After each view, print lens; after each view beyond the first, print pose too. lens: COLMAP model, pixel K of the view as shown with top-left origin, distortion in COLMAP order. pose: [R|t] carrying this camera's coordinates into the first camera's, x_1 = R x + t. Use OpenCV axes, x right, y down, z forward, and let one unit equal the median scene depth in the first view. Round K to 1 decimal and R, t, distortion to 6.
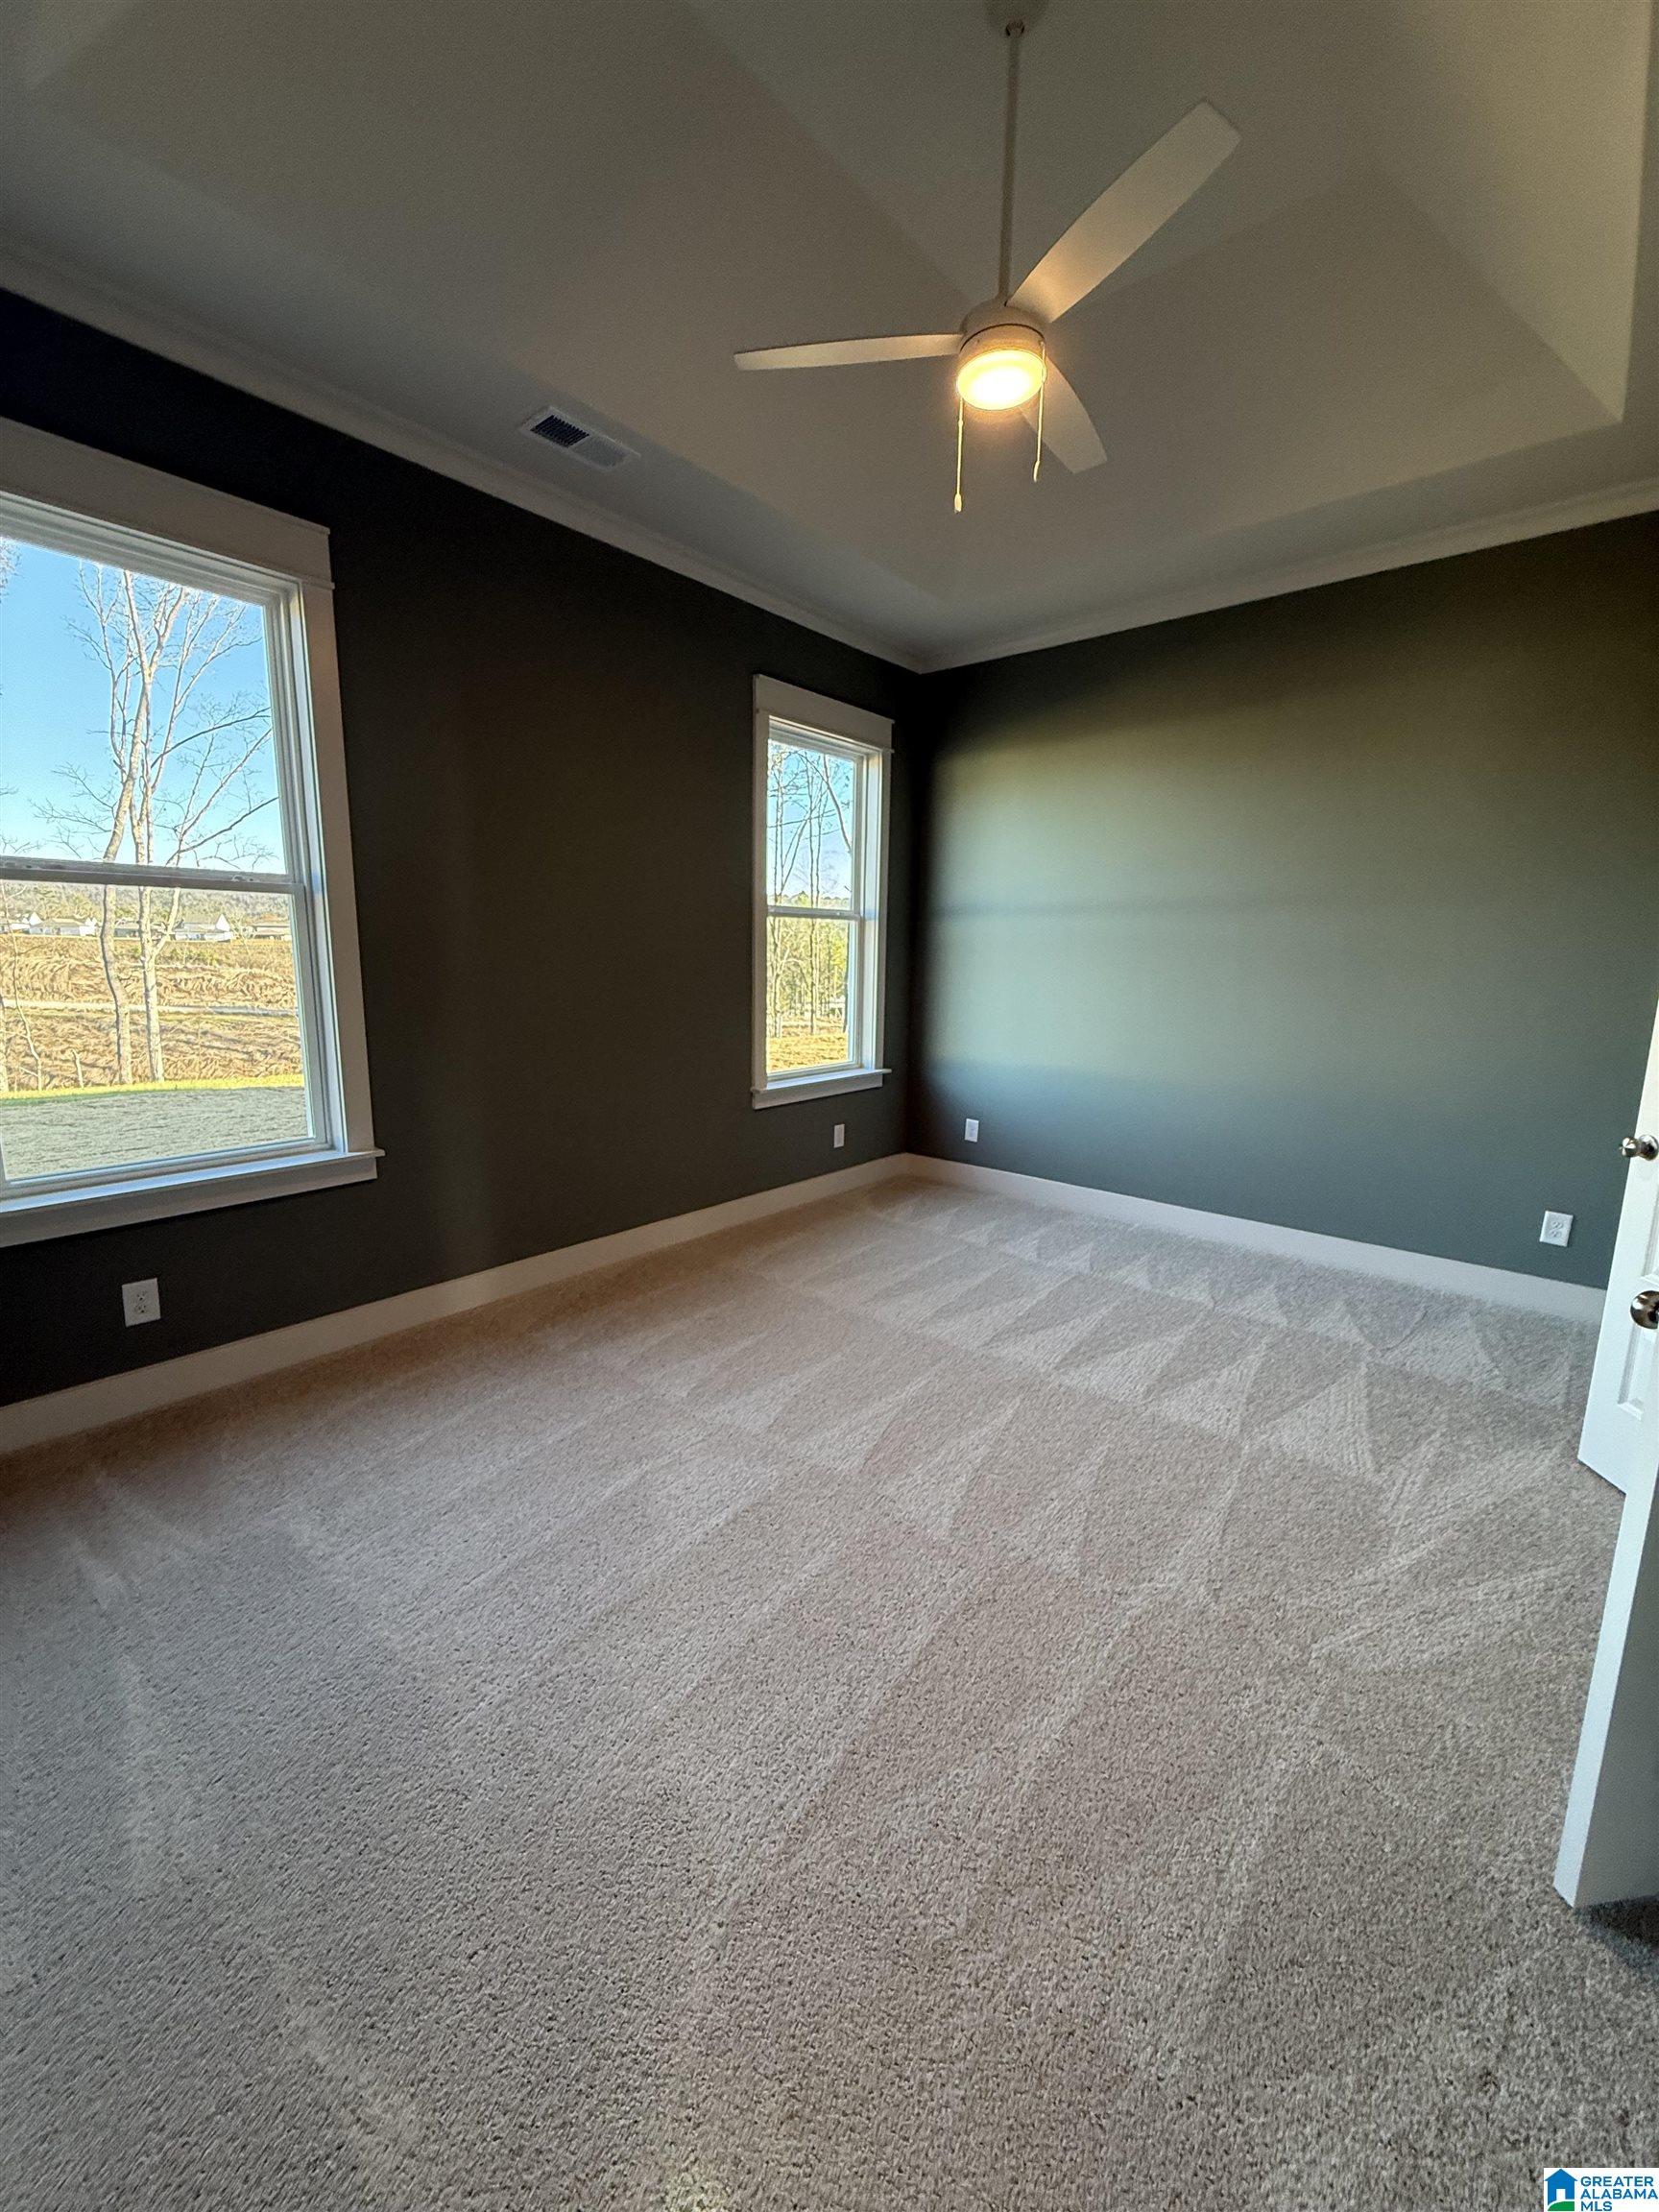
lens RADIAL K [[881.0, 0, 842.3], [0, 881.0, 1103.9], [0, 0, 1]] dist [-0.000251, 0.000268]
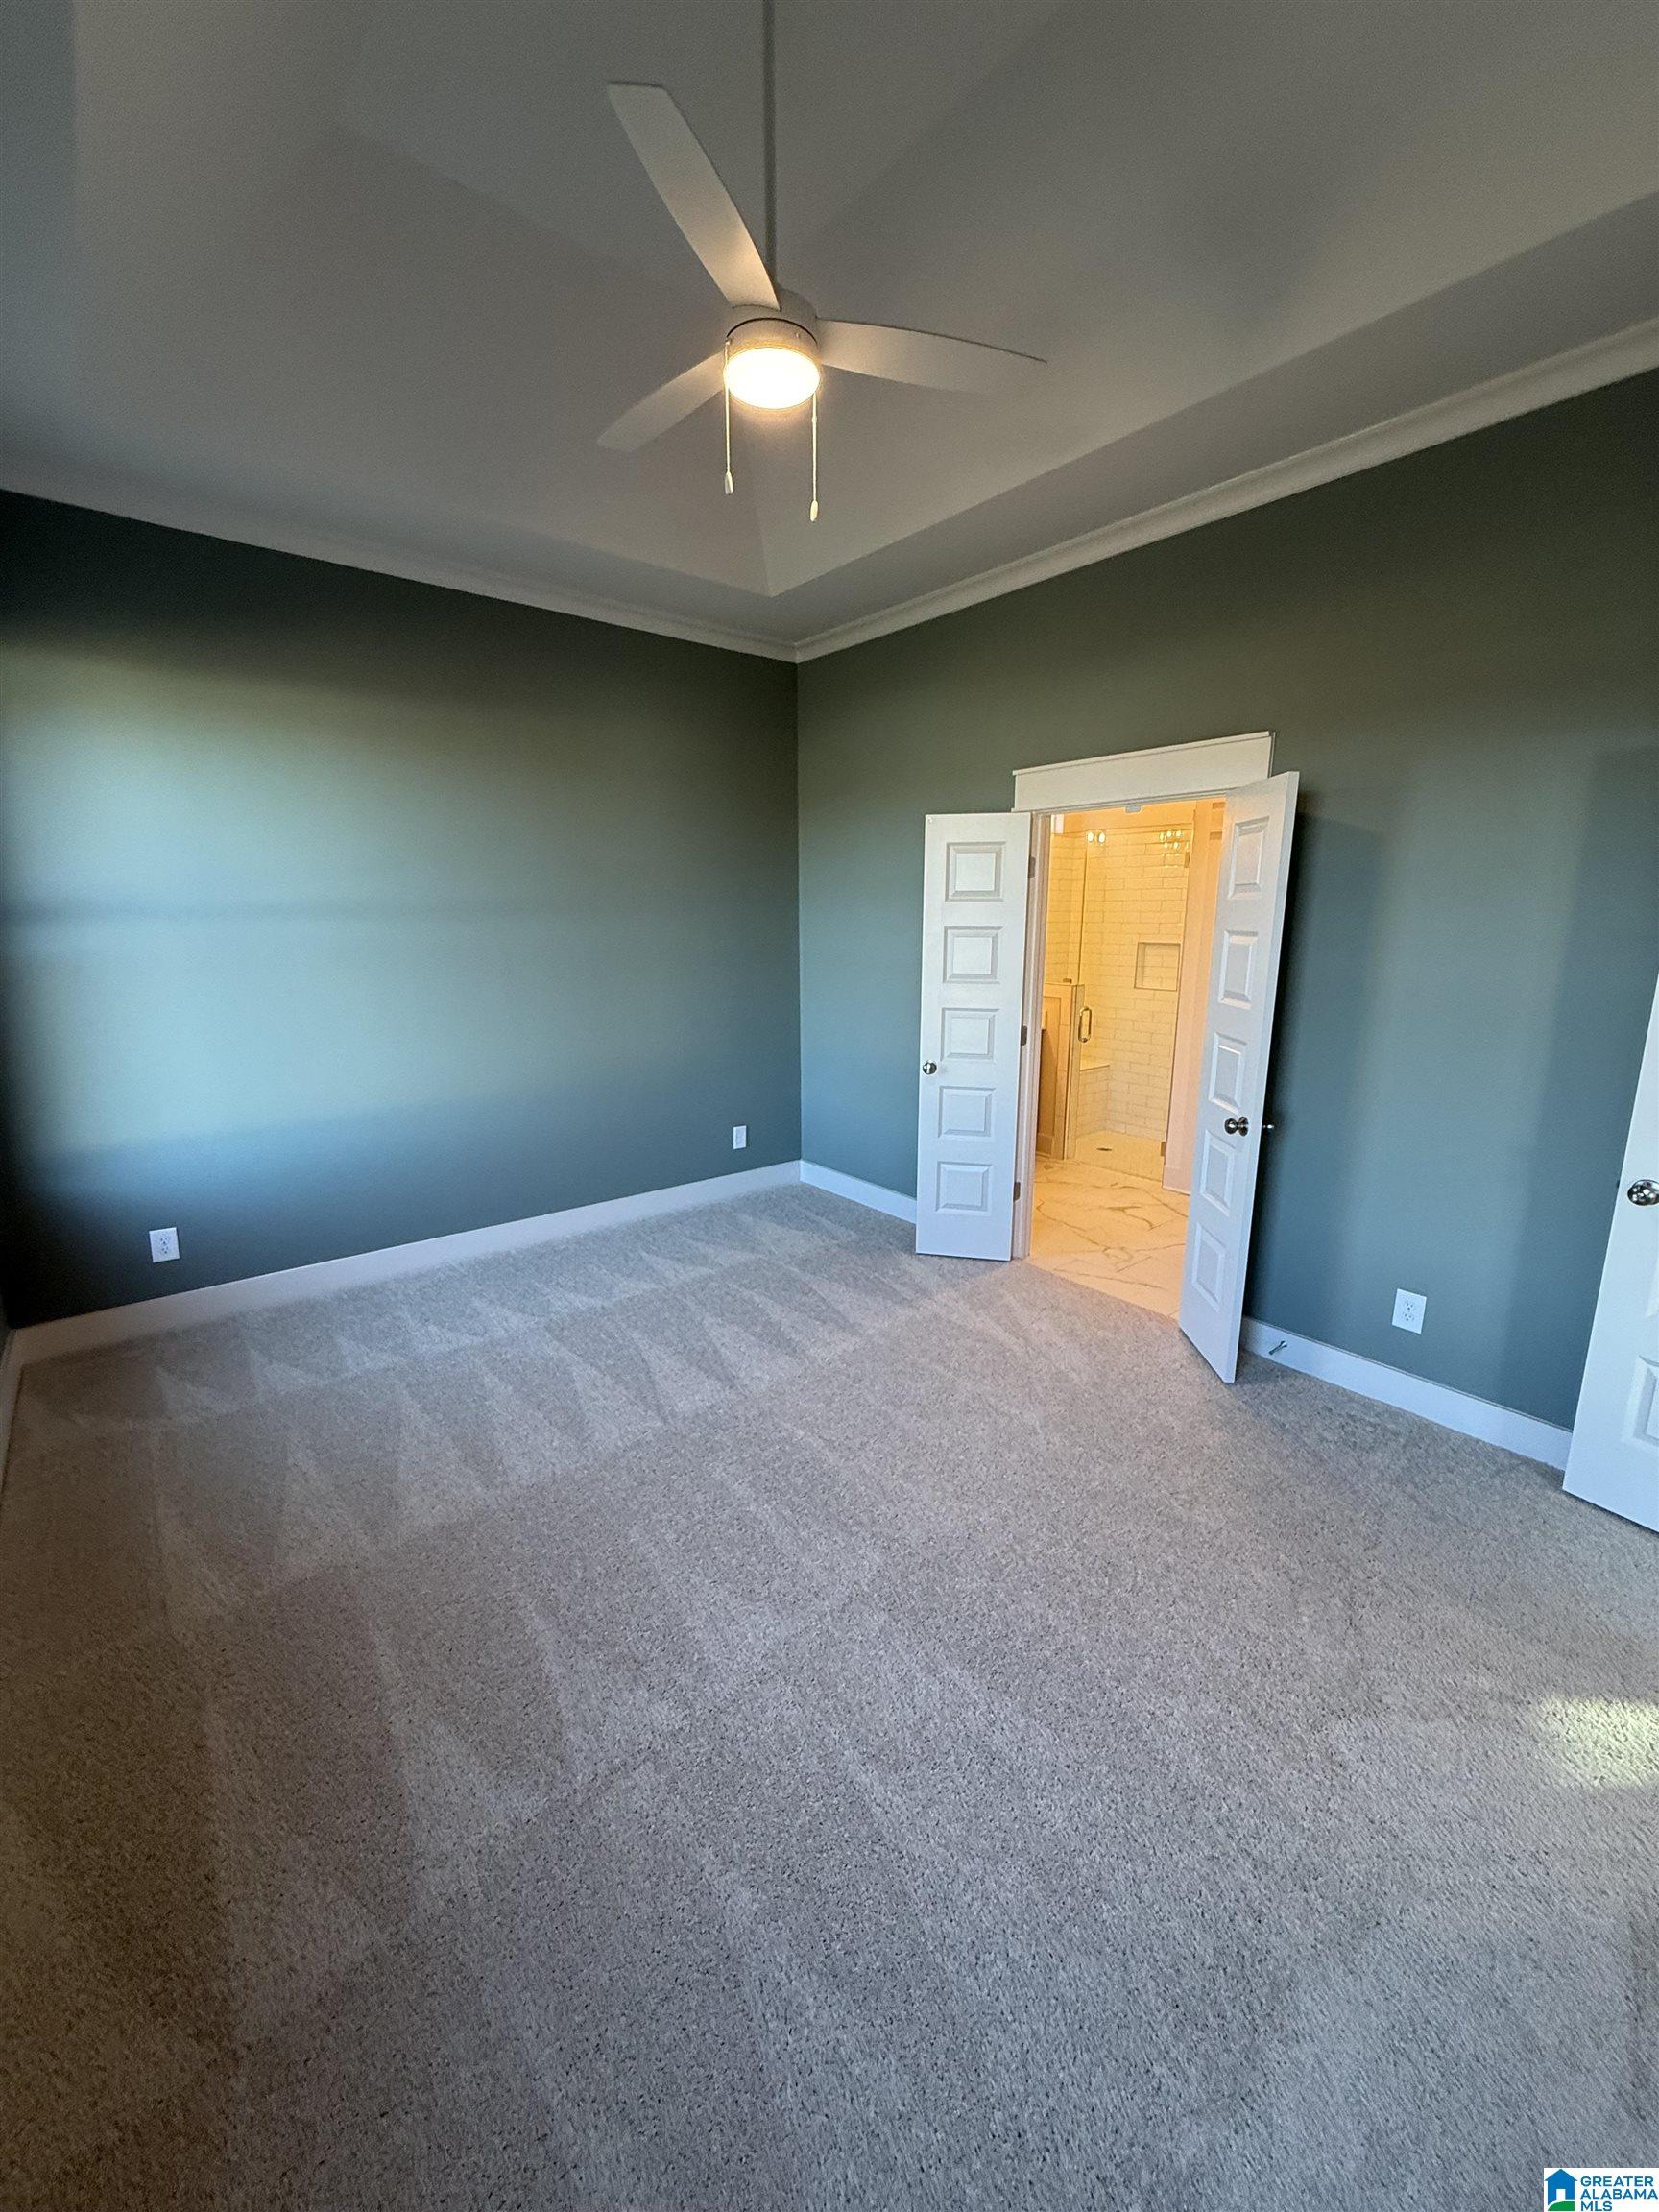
lens RADIAL K [[881.0, 0, 826.0], [0, 881.0, 1094.5], [0, 0, 1]] dist [-0.000251, 0.000268]
pose [[0.200040, -0.213210, 0.956308, -0.510364], [0.181961, 0.967141, 0.177562, -0.150469], [-0.962743, 0.138492, 0.232262, 0.503024]]
